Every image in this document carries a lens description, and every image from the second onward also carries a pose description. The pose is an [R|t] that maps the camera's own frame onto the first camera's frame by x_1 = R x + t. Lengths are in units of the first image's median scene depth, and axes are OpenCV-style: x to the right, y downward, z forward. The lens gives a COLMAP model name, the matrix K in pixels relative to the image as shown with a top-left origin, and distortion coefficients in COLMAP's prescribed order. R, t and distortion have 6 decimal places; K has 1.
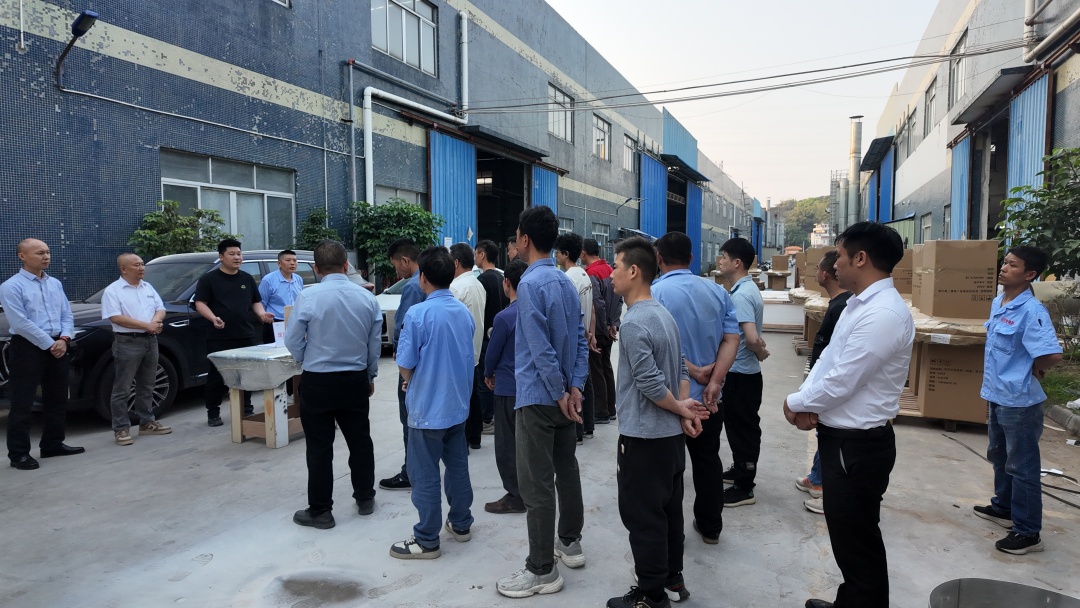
lens RADIAL K [[630.5, 0, 533.3], [0, 630.5, 305.7], [0, 0, 1]] dist [0.033416, -0.020756]
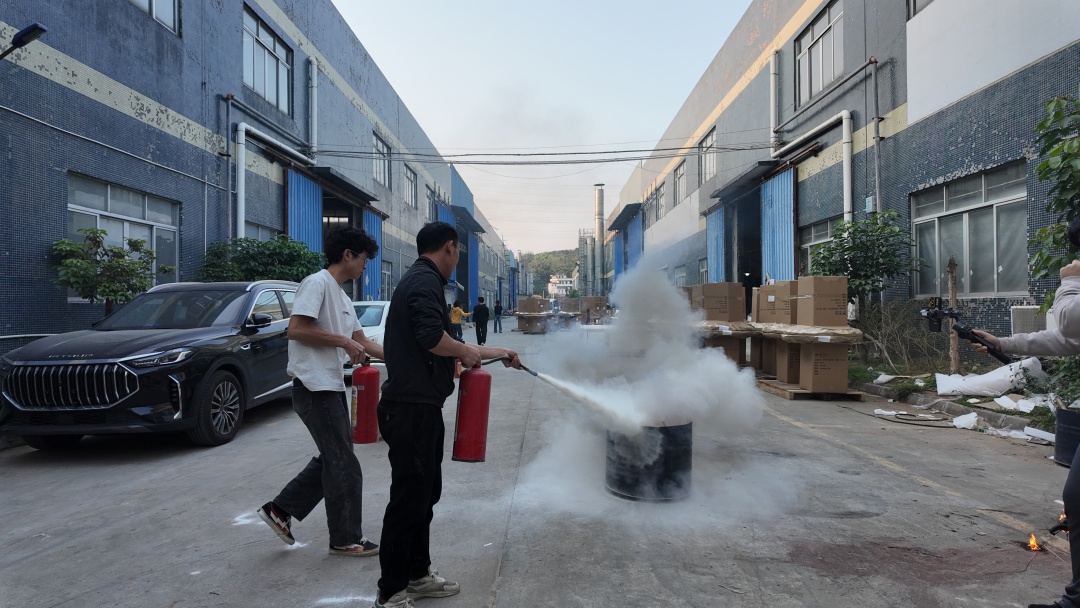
lens RADIAL K [[630.5, 0, 540.5], [0, 630.5, 303.3], [0, 0, 1]] dist [0.033416, -0.020756]
pose [[0.925301, -0.000862, 0.379232, -0.206951], [0.030845, 0.996855, -0.072993, 0.020062], [-0.377977, 0.079238, 0.922418, -0.059661]]
